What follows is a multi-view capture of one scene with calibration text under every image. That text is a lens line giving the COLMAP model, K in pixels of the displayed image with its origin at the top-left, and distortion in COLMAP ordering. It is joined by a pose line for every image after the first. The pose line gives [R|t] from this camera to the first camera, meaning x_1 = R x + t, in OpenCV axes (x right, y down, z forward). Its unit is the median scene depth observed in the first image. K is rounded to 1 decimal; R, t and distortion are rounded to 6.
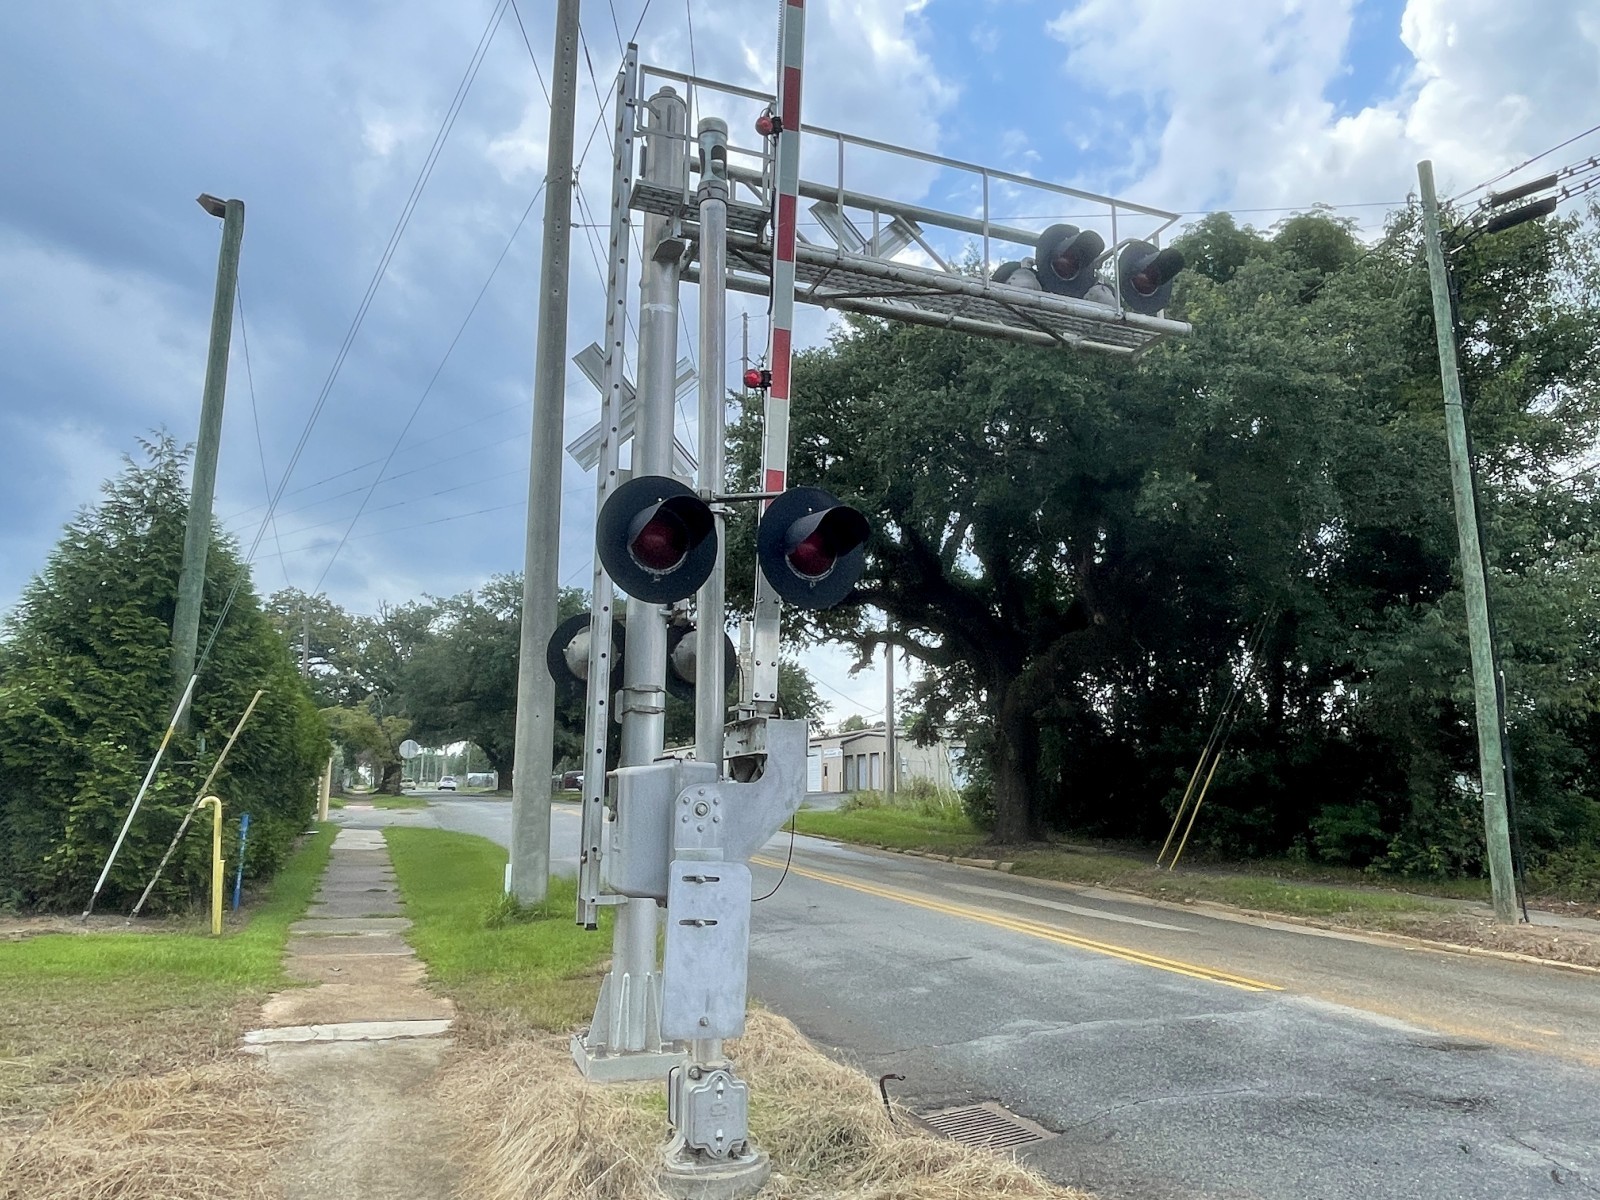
lens RADIAL K [[1100.2, 0, 802.4], [0, 1100.2, 596.4], [0, 0, 1]] dist [0.001357, 0.001379]
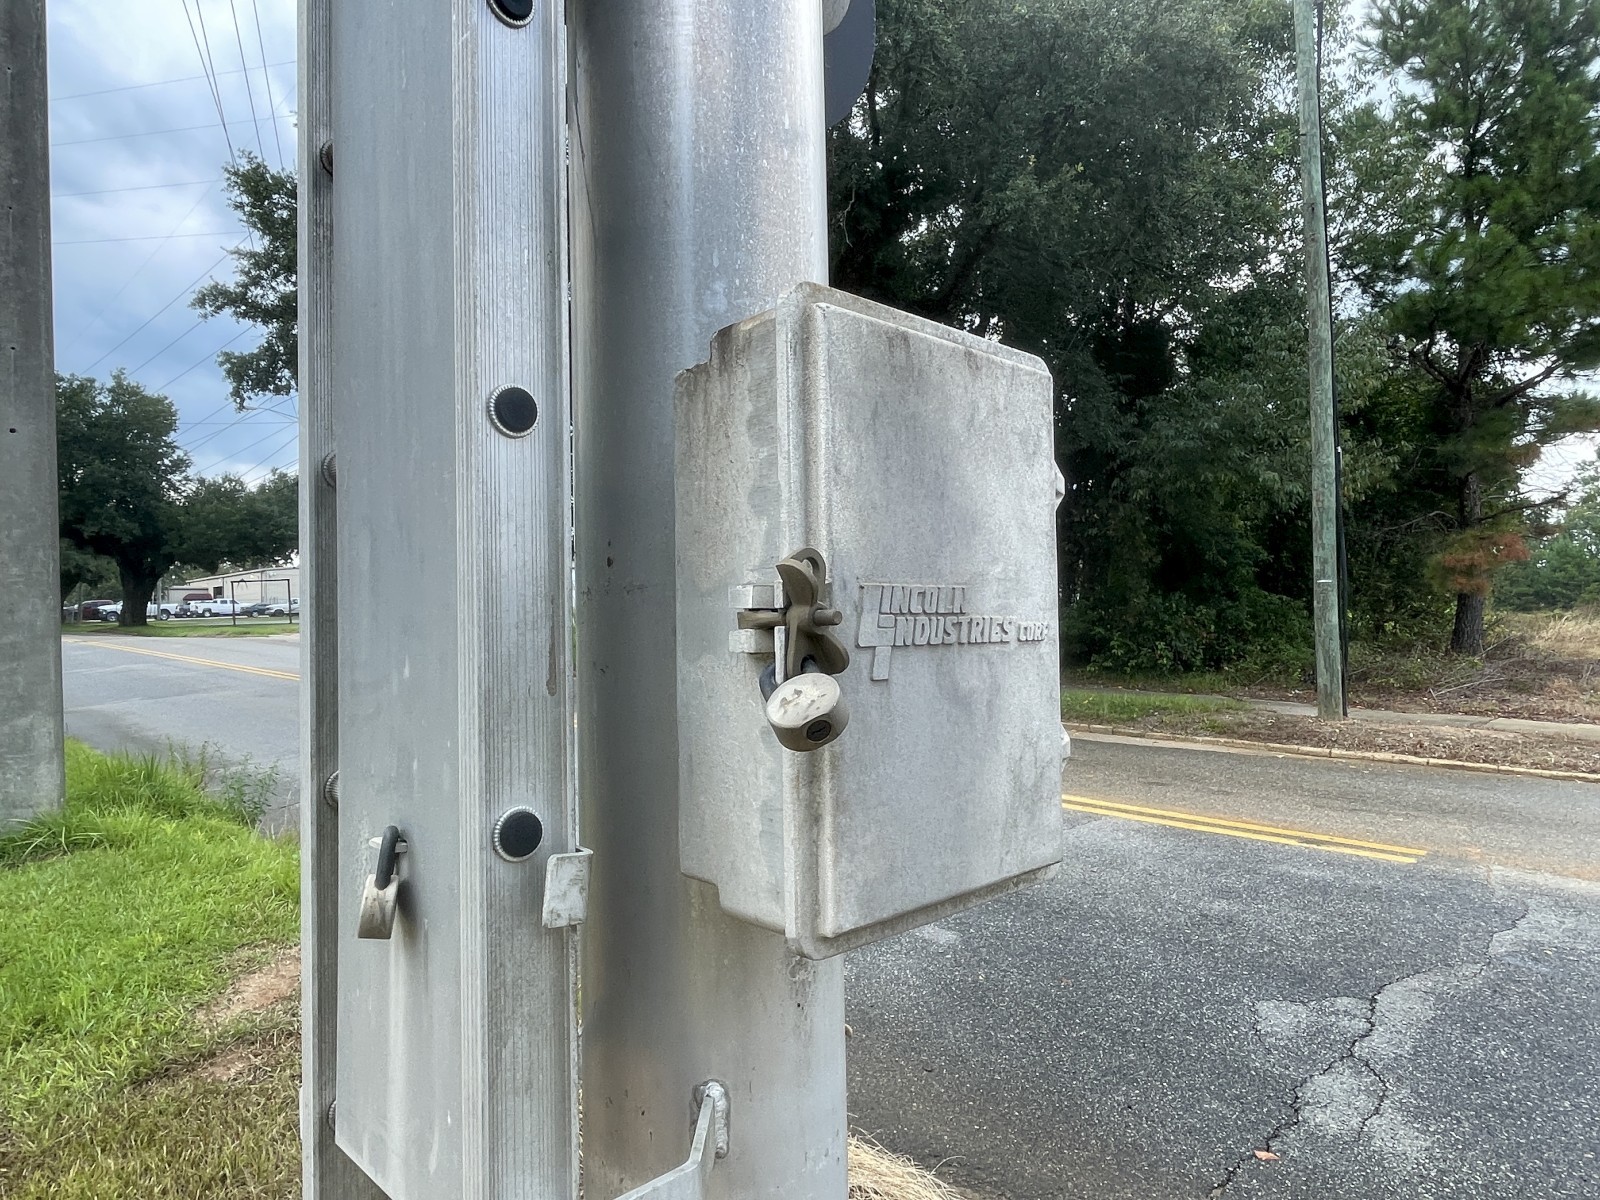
lens RADIAL K [[986.2, 0, 801.5], [0, 986.2, 601.4], [0, 0, 1]] dist [0.000662, 0.000159]
pose [[0.912651, -0.018568, 0.408318, -0.028481], [-0.048166, 0.987122, 0.152548, 0.026461], [-0.405892, -0.158890, 0.900003, 0.125924]]
